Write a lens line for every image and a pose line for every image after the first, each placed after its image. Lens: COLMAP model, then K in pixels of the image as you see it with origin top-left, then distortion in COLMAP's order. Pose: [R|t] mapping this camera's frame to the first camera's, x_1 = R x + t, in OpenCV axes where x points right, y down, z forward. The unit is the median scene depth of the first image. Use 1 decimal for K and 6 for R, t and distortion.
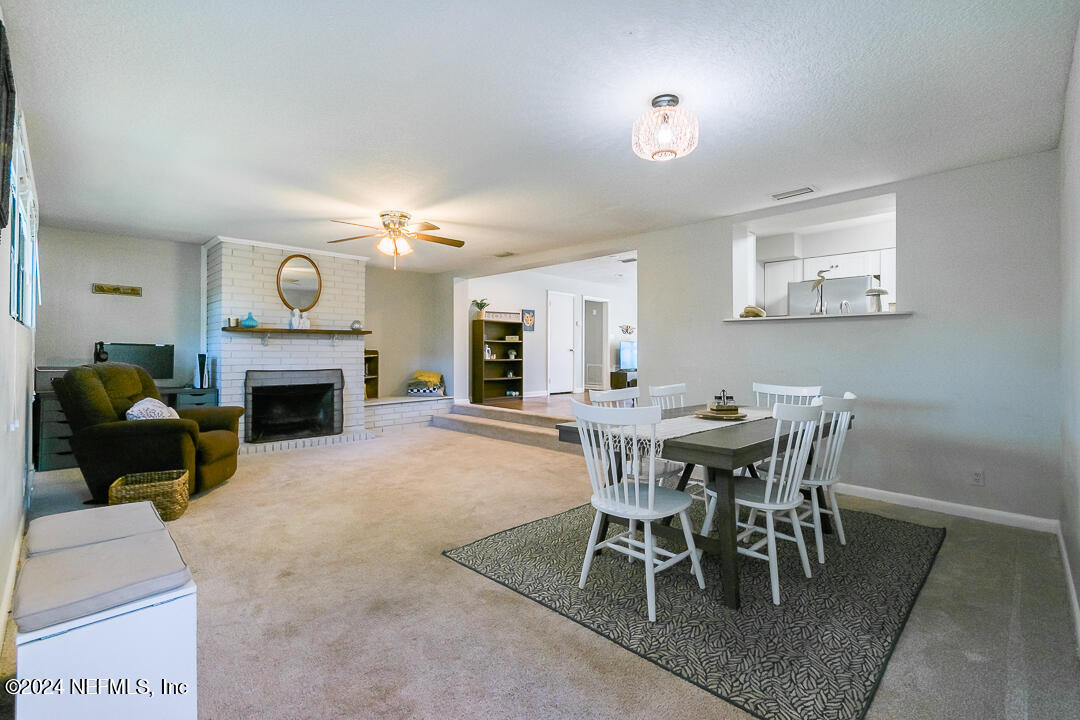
lens RADIAL K [[482.3, 0, 554.2], [0, 482.3, 338.6], [0, 0, 1]] dist [0.000127, 0.000024]
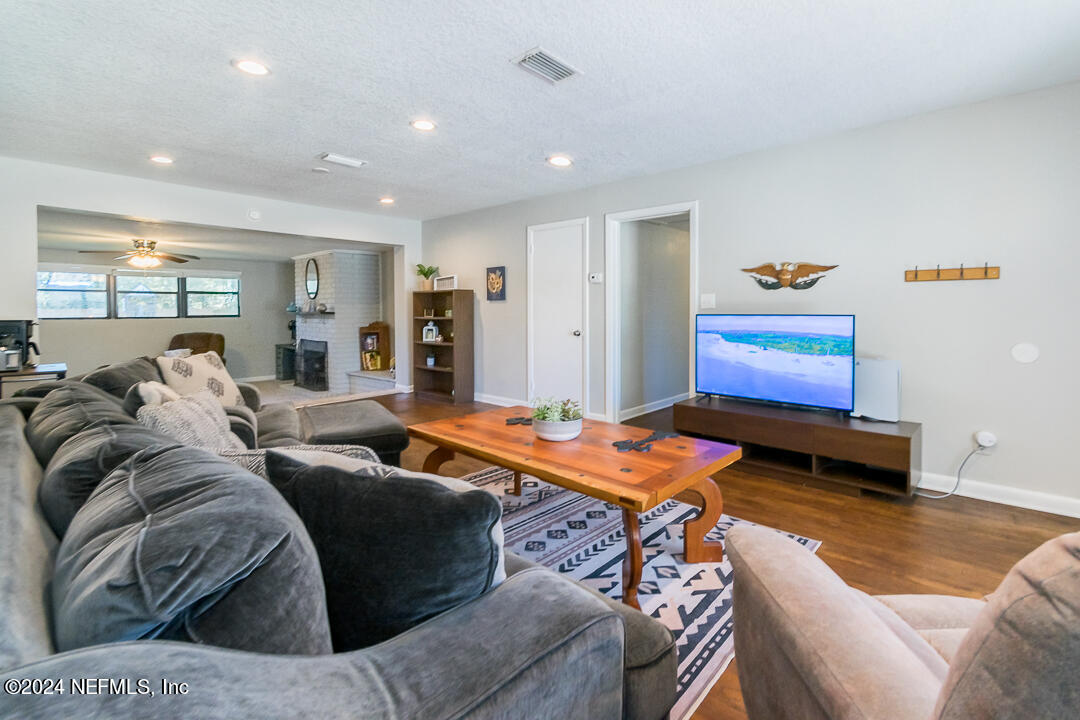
lens RADIAL K [[482.3, 0, 554.2], [0, 482.3, 338.6], [0, 0, 1]] dist [0.000127, 0.000024]
pose [[0.041442, 0.052010, -0.997786, 0.873528], [0.027718, 0.998200, 0.053183, 0.003600], [0.998756, -0.029861, 0.039926, 1.574375]]
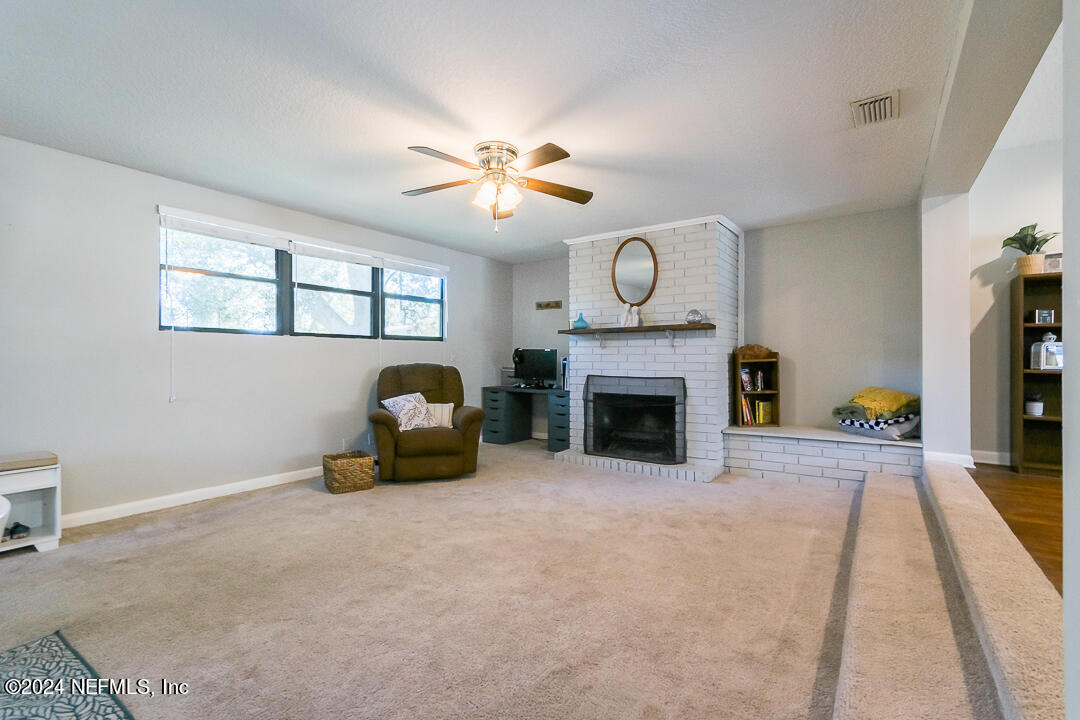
lens RADIAL K [[490.9, 0, 540.0], [0, 490.9, 360.0], [0, 0, 1]] dist [0.000837, 0.000260]
pose [[0.174175, -0.002381, -0.984712, 0.264107], [0.028799, 0.999582, 0.002677, 0.028465], [0.984294, -0.028825, 0.174171, 0.669080]]
